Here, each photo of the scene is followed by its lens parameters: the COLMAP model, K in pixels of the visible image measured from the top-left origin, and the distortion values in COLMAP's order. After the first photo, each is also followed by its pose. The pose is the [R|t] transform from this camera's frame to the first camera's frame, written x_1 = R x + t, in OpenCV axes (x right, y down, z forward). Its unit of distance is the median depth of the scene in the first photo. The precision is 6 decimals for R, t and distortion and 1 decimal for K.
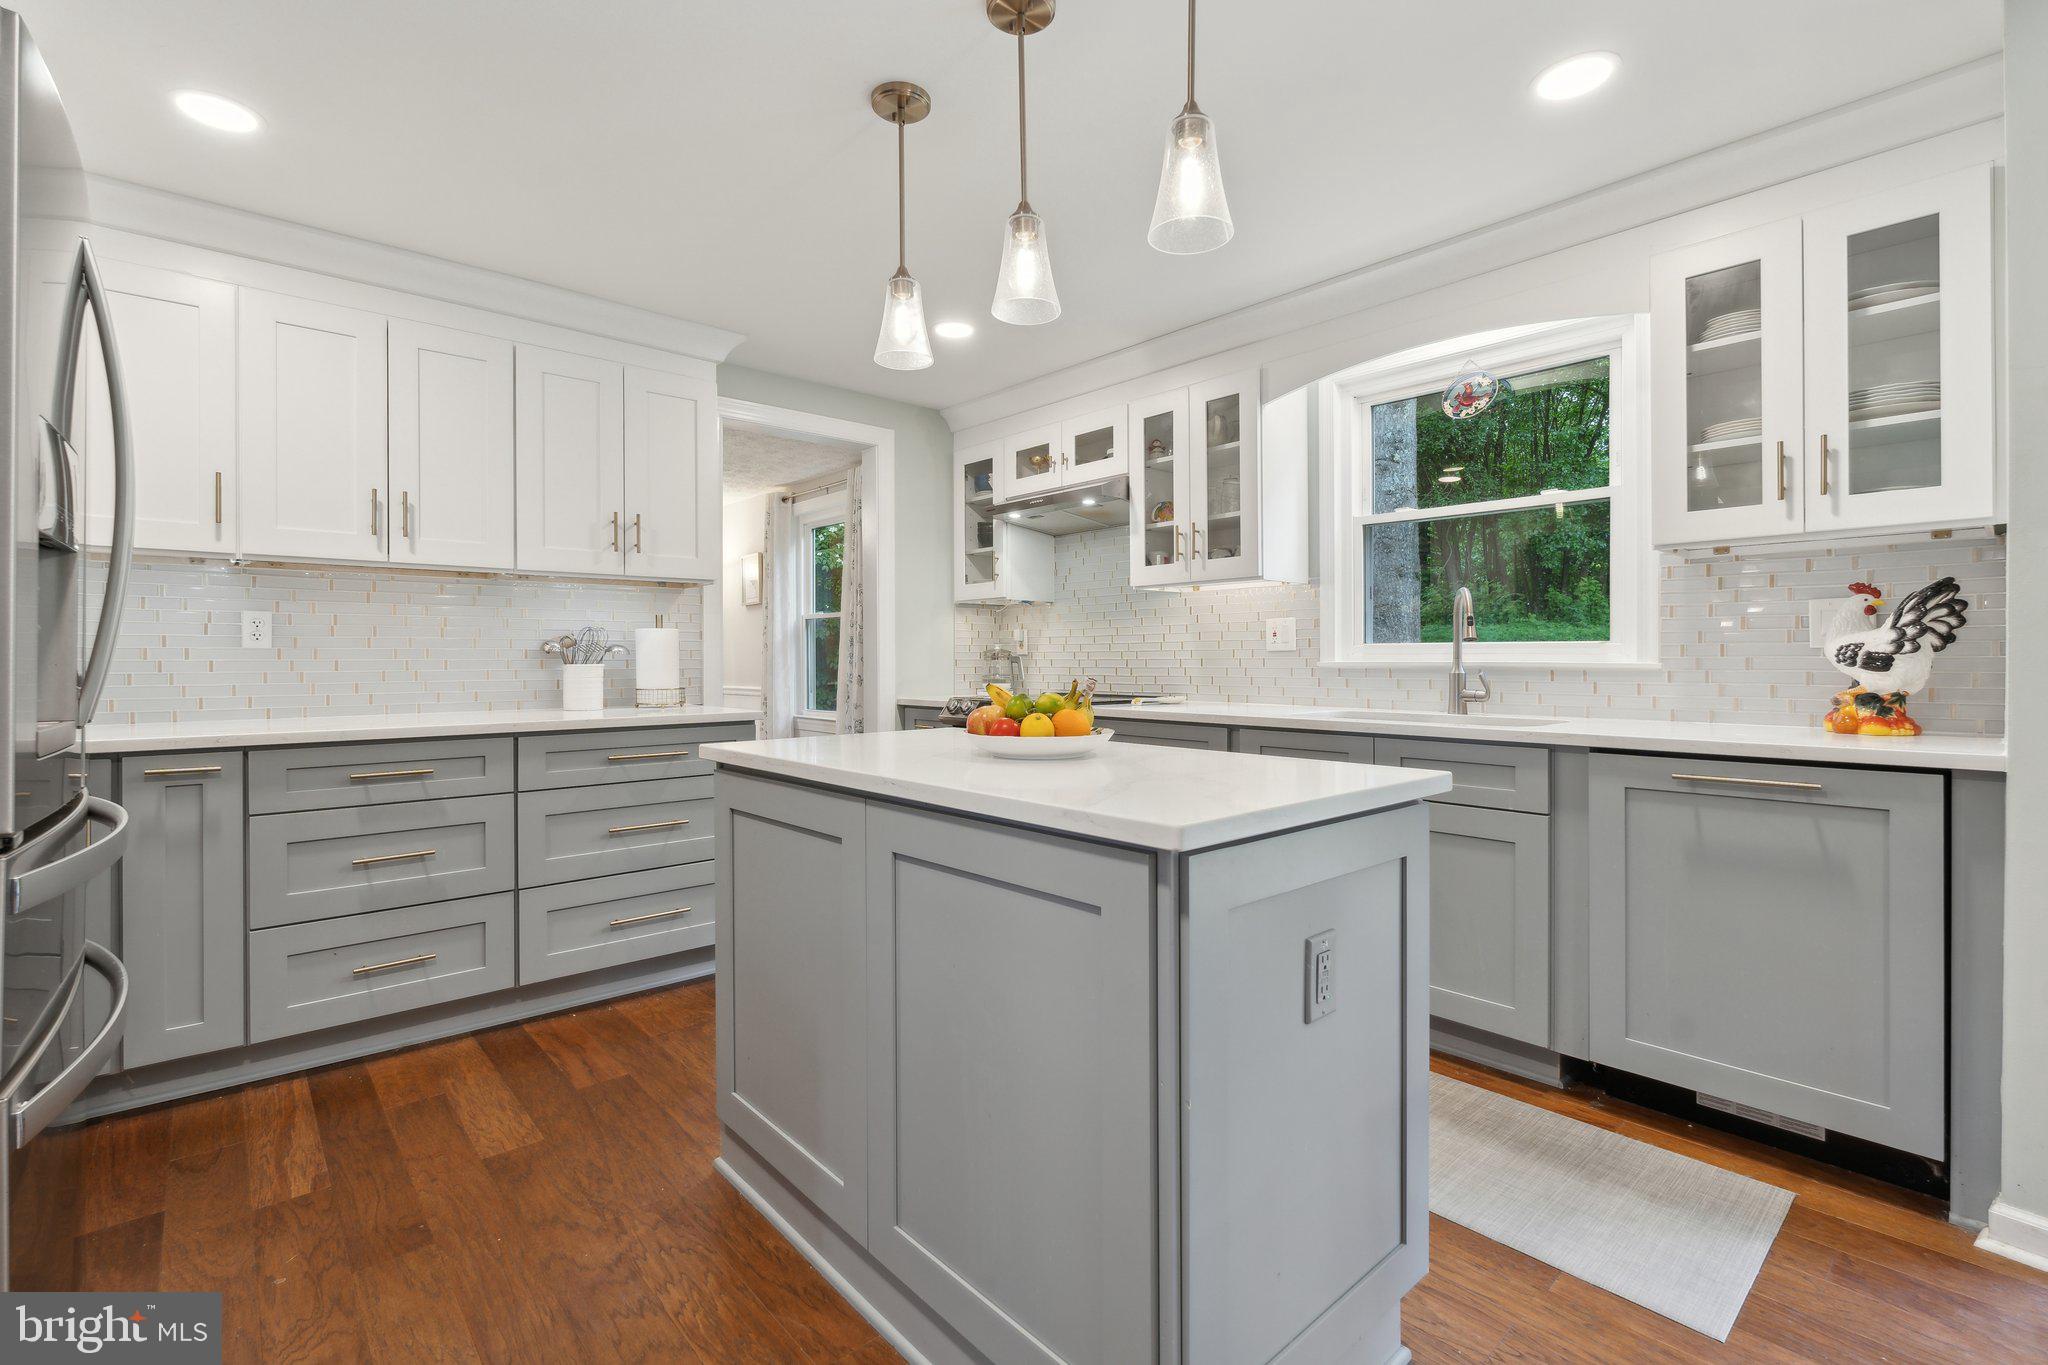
lens RADIAL K [[914.2, 0, 1013.8], [0, 914.2, 661.6], [0, 0, 1]] dist [-0.003299, -0.000080]
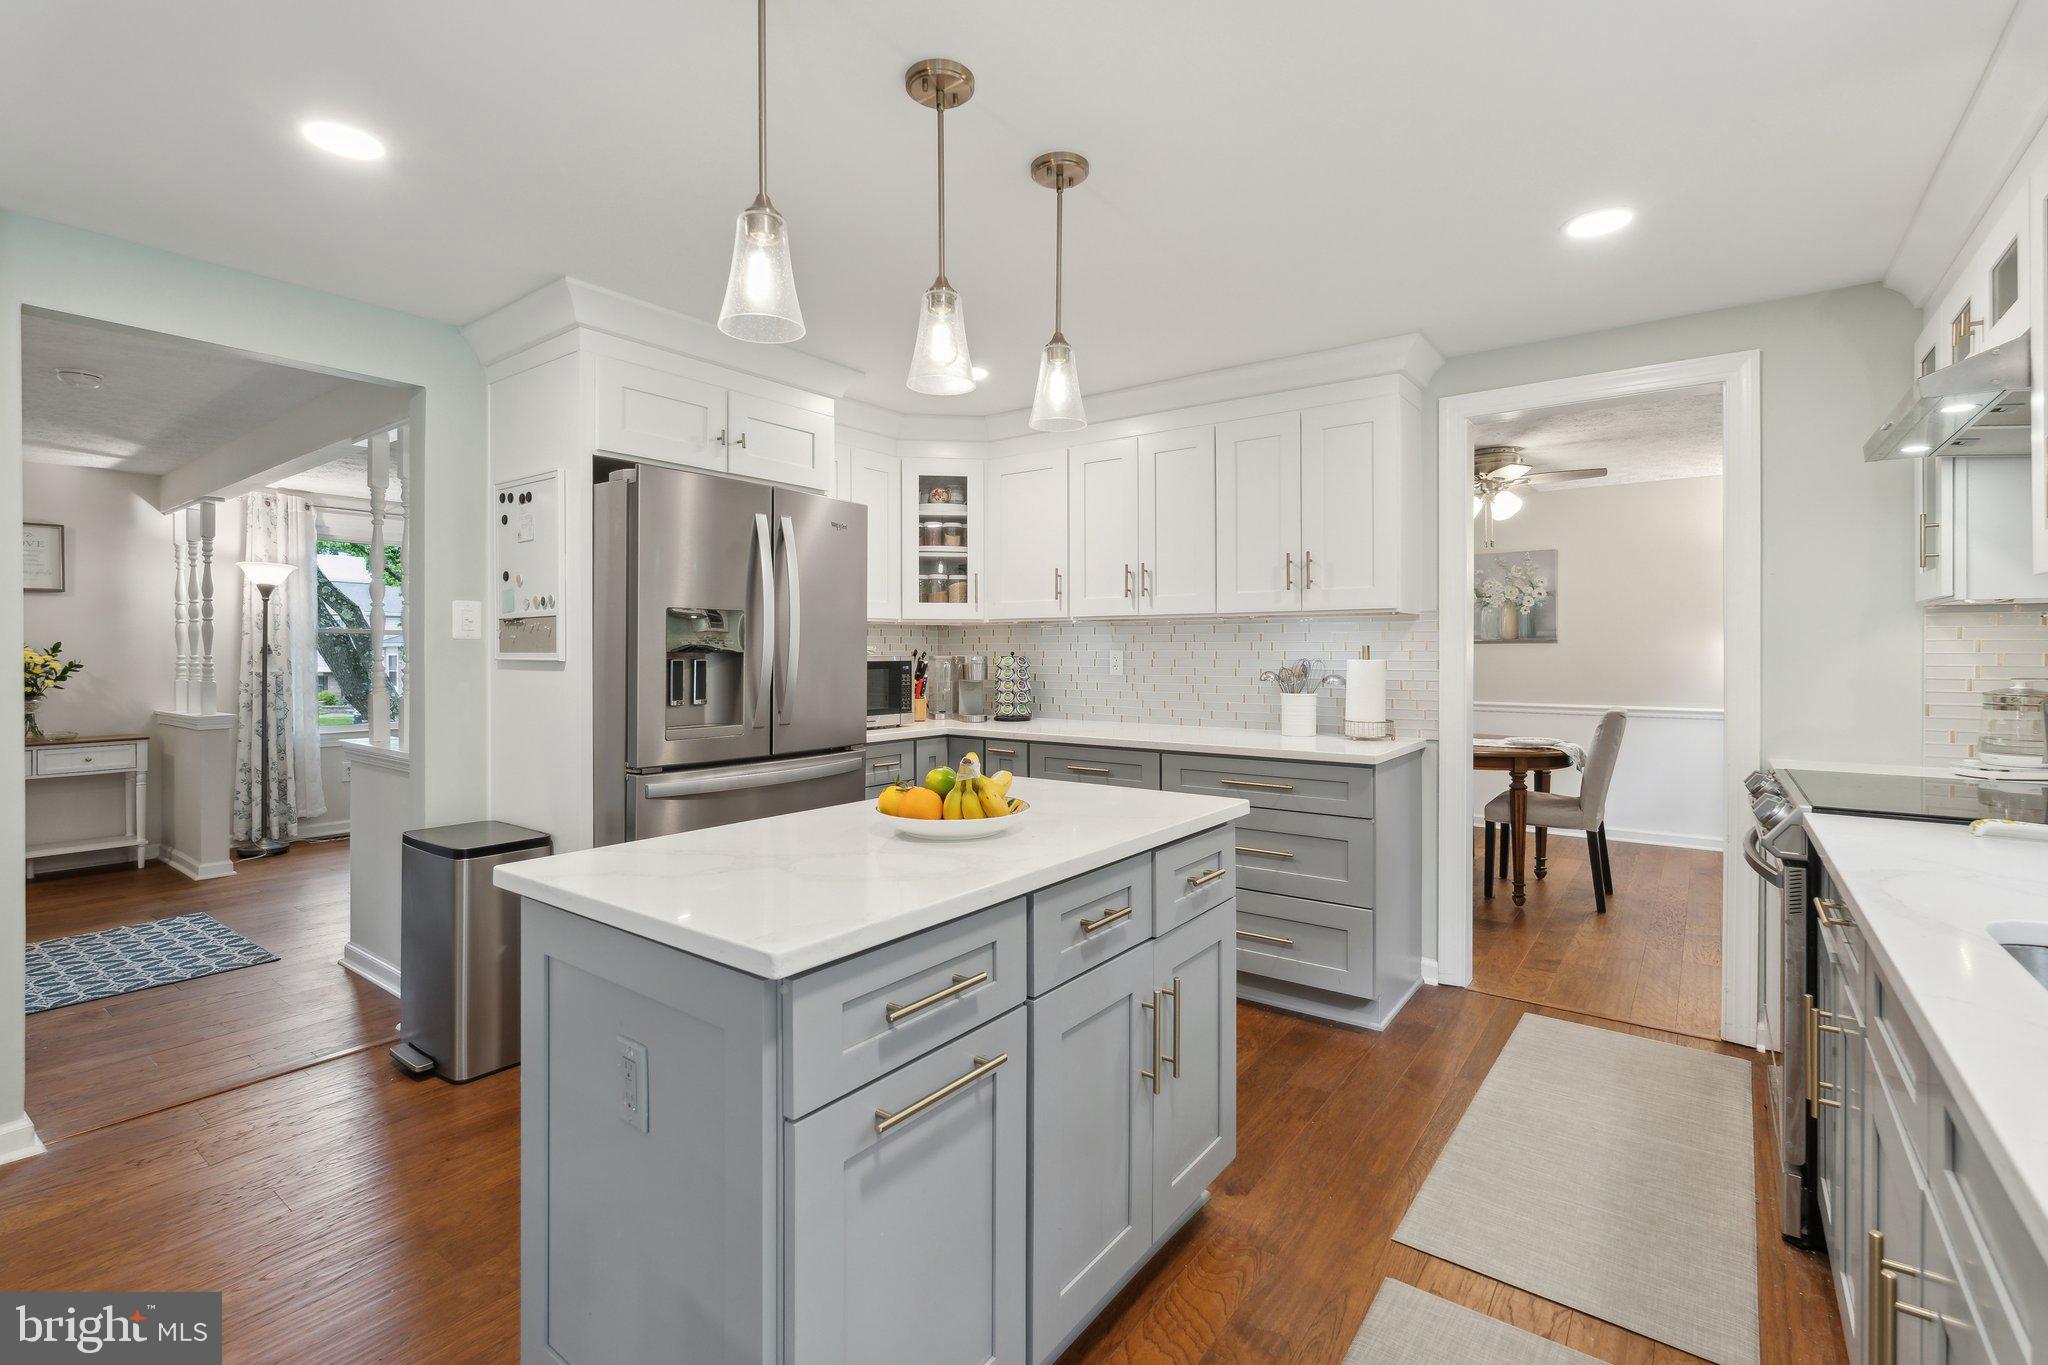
lens RADIAL K [[914.2, 0, 1013.8], [0, 914.2, 661.6], [0, 0, 1]] dist [-0.003299, -0.000080]
pose [[0.198049, 0.014782, -0.980081, 0.532580], [-0.002508, 0.999891, 0.014574, -0.050106], [0.980189, -0.000429, 0.198064, 0.460833]]
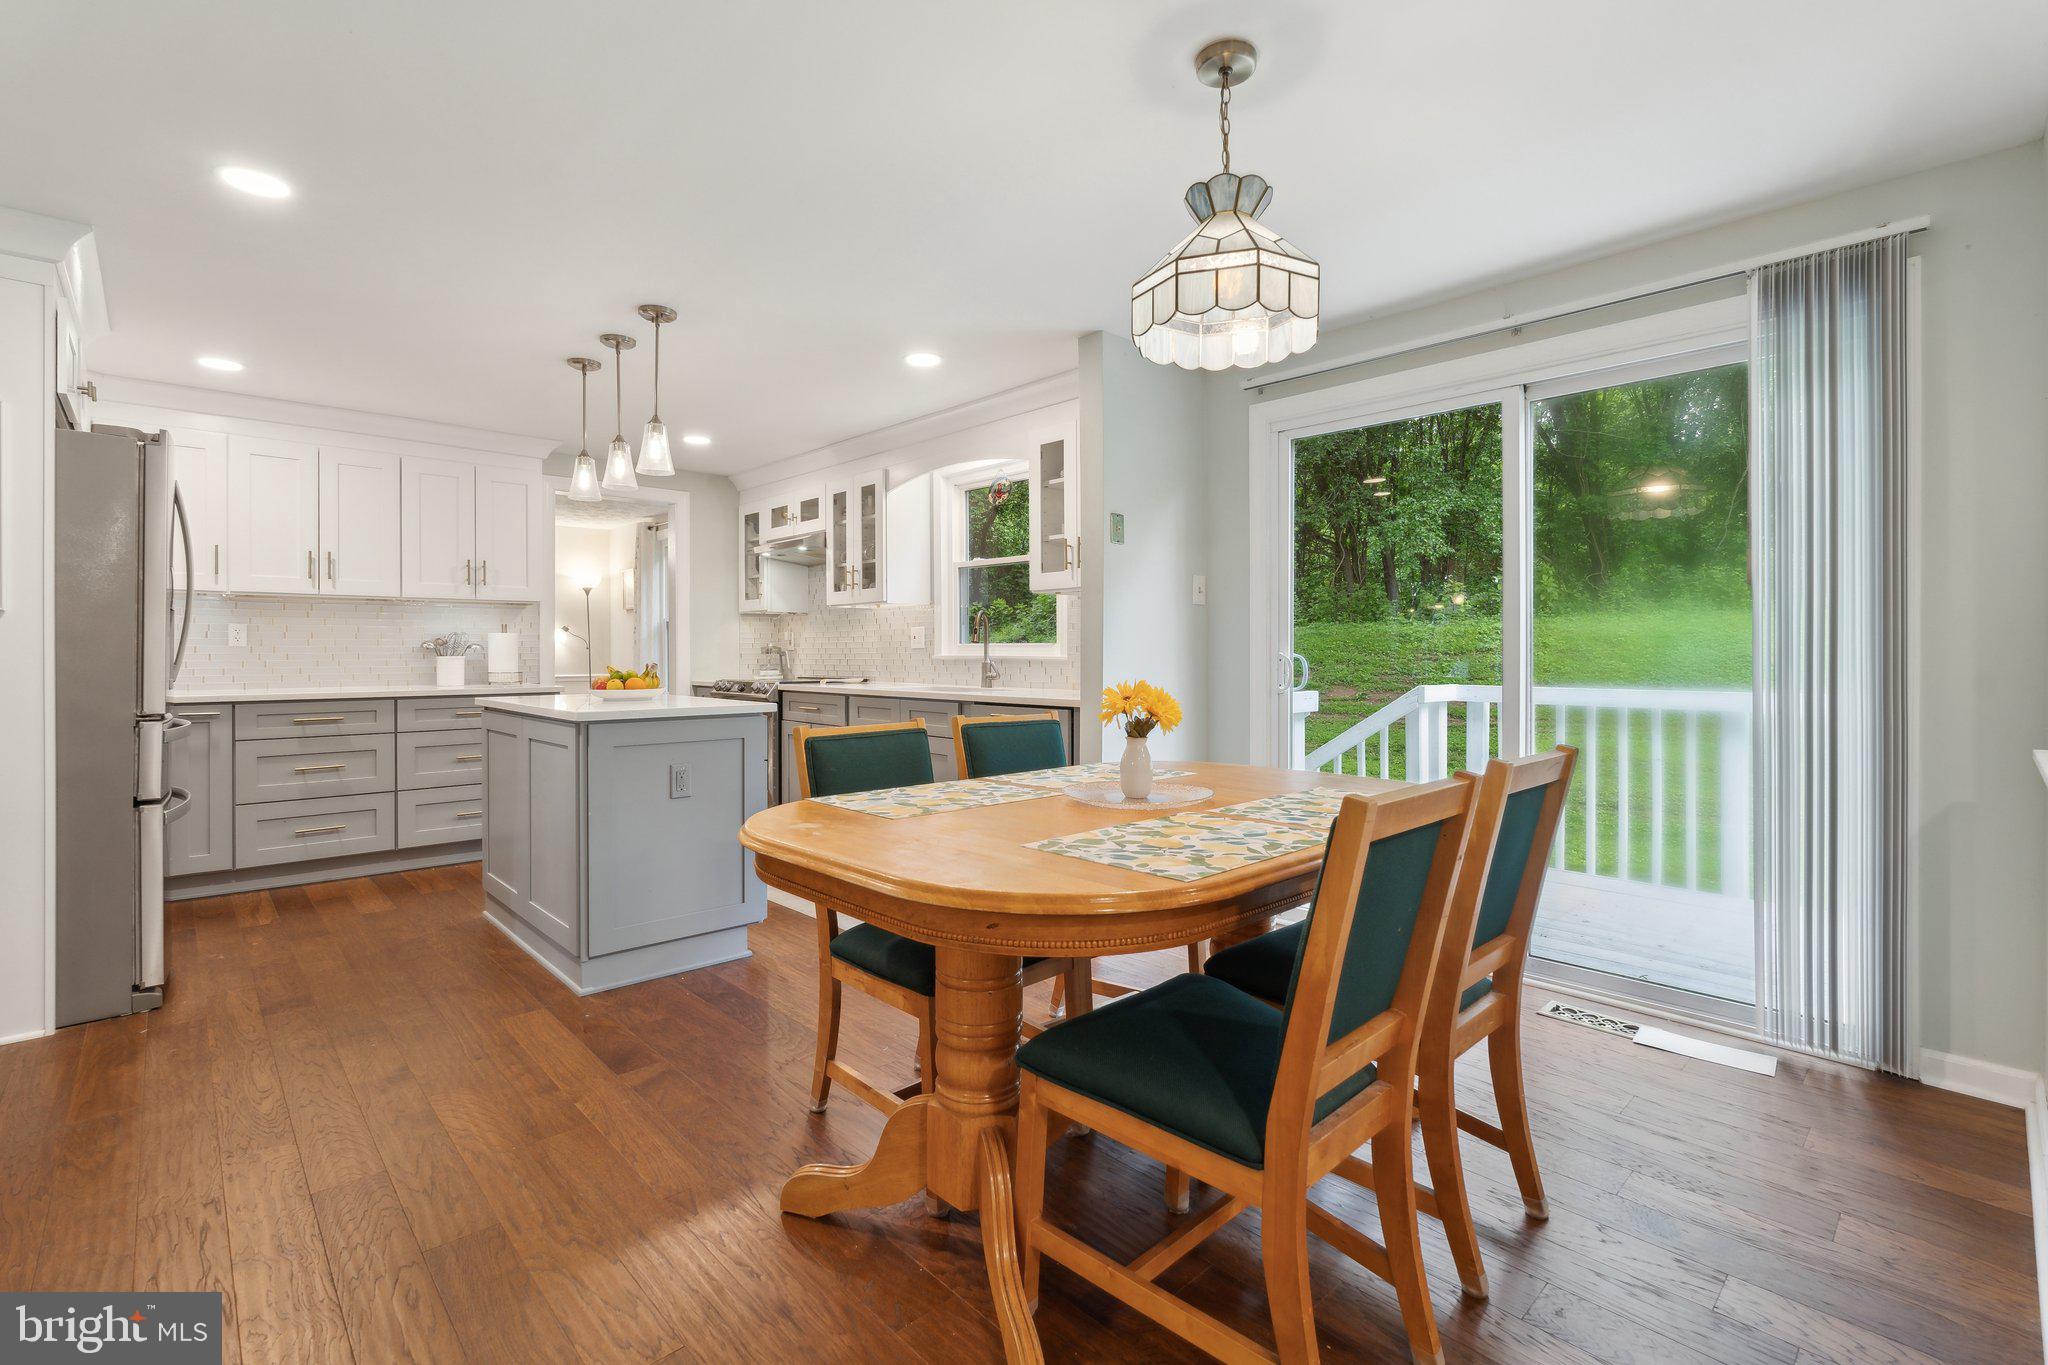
lens RADIAL K [[924.7, 0, 1022.9], [0, 924.7, 654.5], [0, 0, 1]] dist [-0.003929, -0.000391]
pose [[0.999669, 0.001234, 0.025699, 0.462600], [-0.001226, 0.999999, -0.000325, -0.000956], [-0.025700, 0.000294, 0.999670, -0.595139]]
